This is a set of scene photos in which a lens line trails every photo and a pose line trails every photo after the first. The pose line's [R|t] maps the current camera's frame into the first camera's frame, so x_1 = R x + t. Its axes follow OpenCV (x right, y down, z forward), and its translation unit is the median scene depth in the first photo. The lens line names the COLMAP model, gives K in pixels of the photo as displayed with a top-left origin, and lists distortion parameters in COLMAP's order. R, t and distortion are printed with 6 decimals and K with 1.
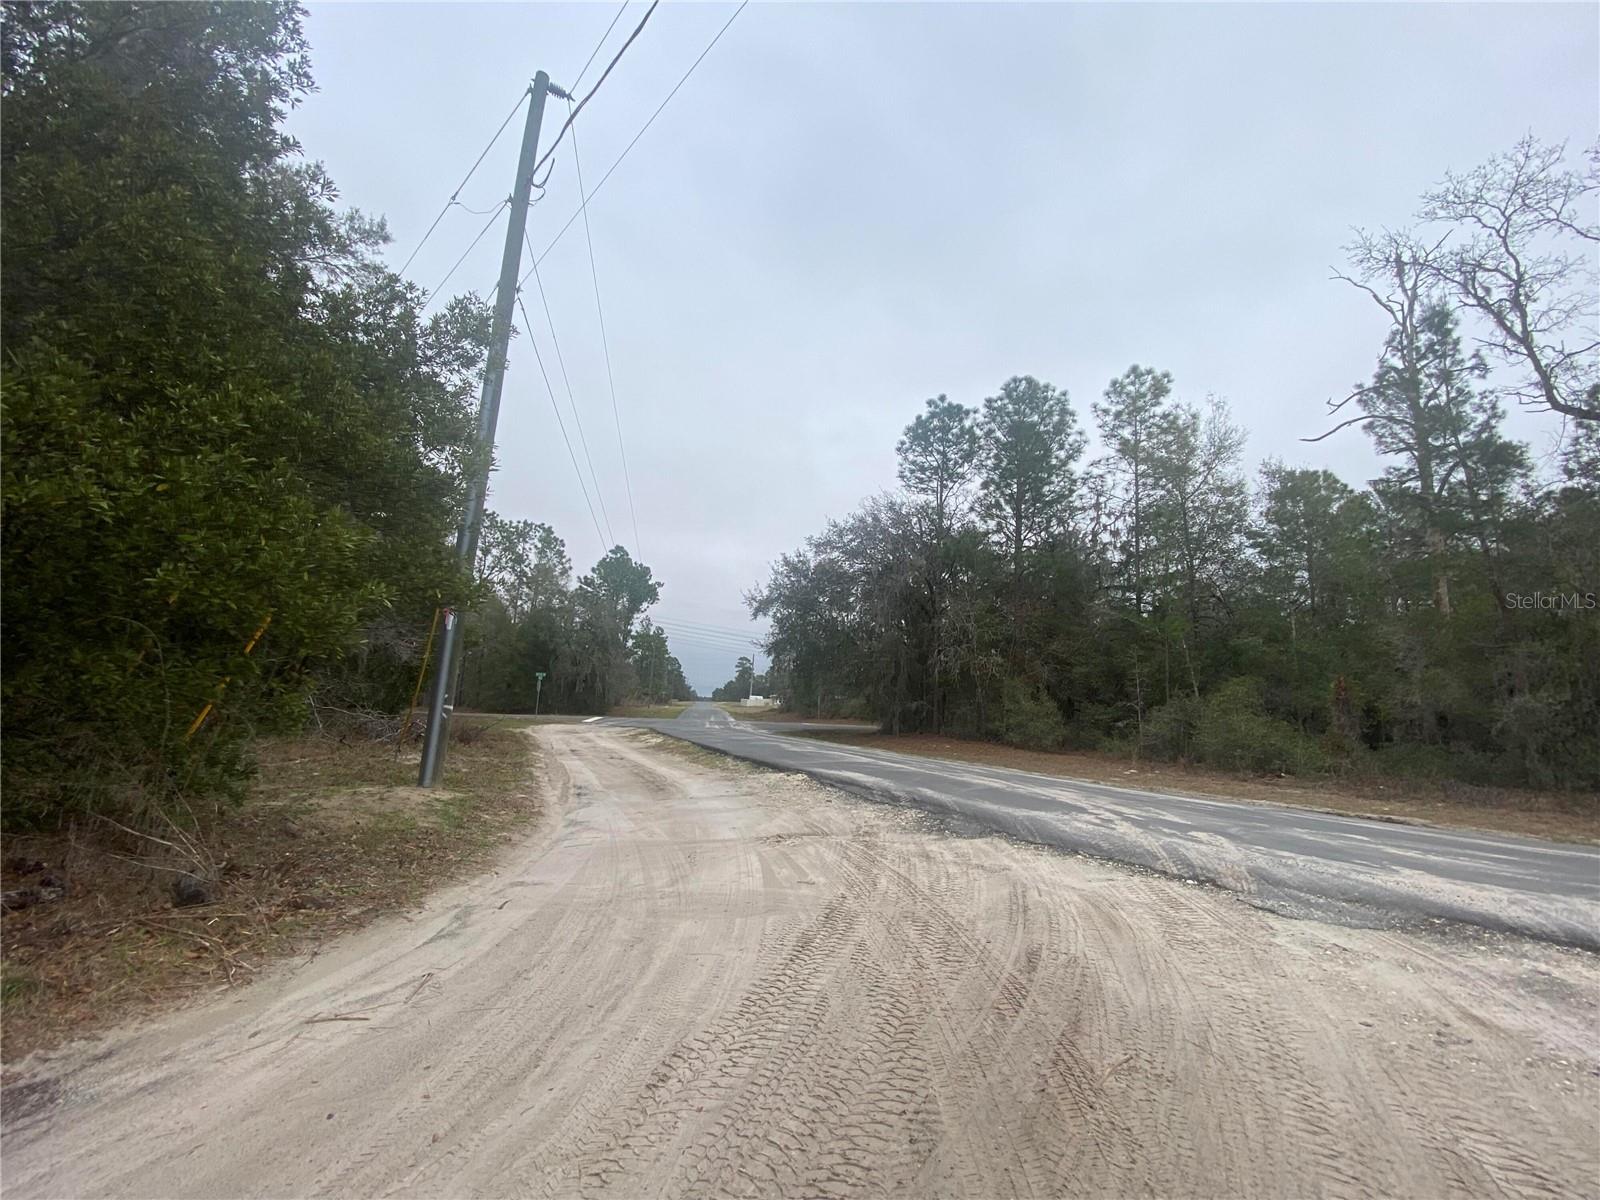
lens RADIAL K [[645.6, 0, 791.6], [0, 645.6, 608.8], [0, 0, 1]] dist [-0.000809, -0.013711]
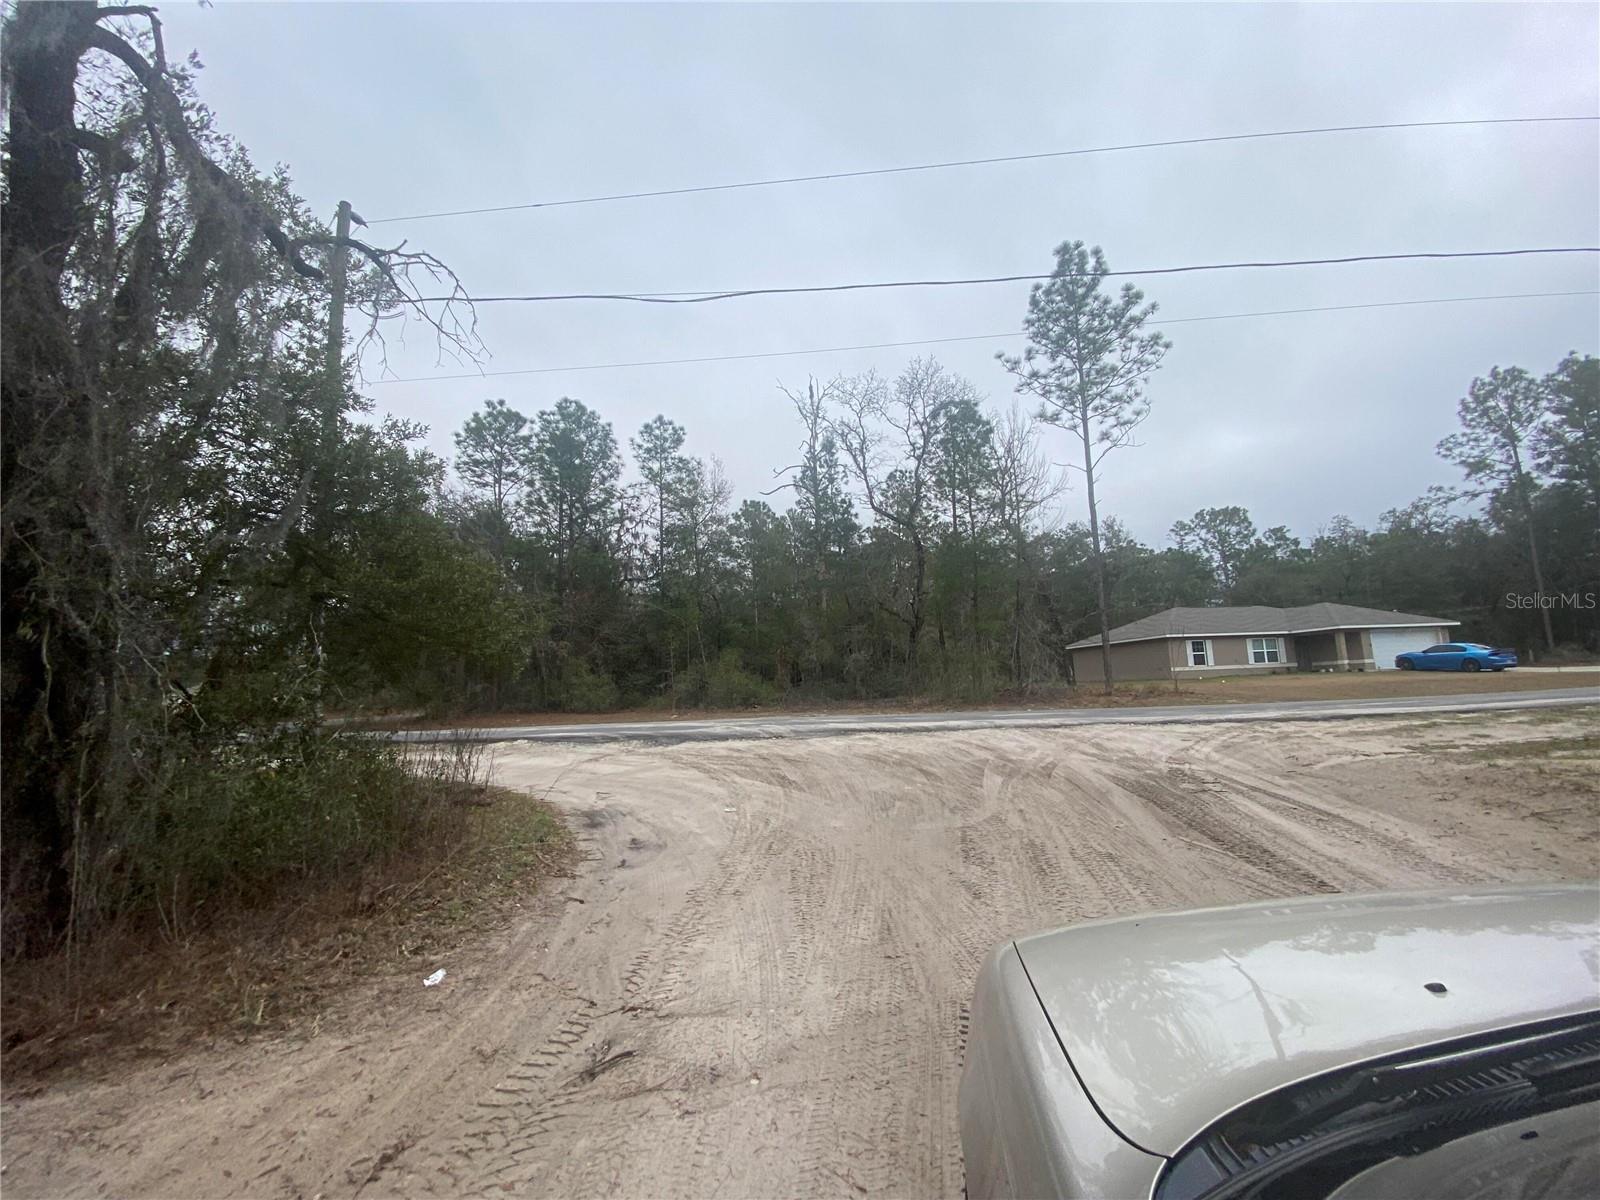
lens RADIAL K [[649.2, 0, 798.7], [0, 649.2, 607.4], [0, 0, 1]] dist [0.013102, -0.018074]
pose [[0.713998, -0.003410, 0.700140, -0.212002], [-0.026186, 0.999158, 0.031571, -0.035124], [-0.699658, -0.040876, 0.713308, -0.175551]]
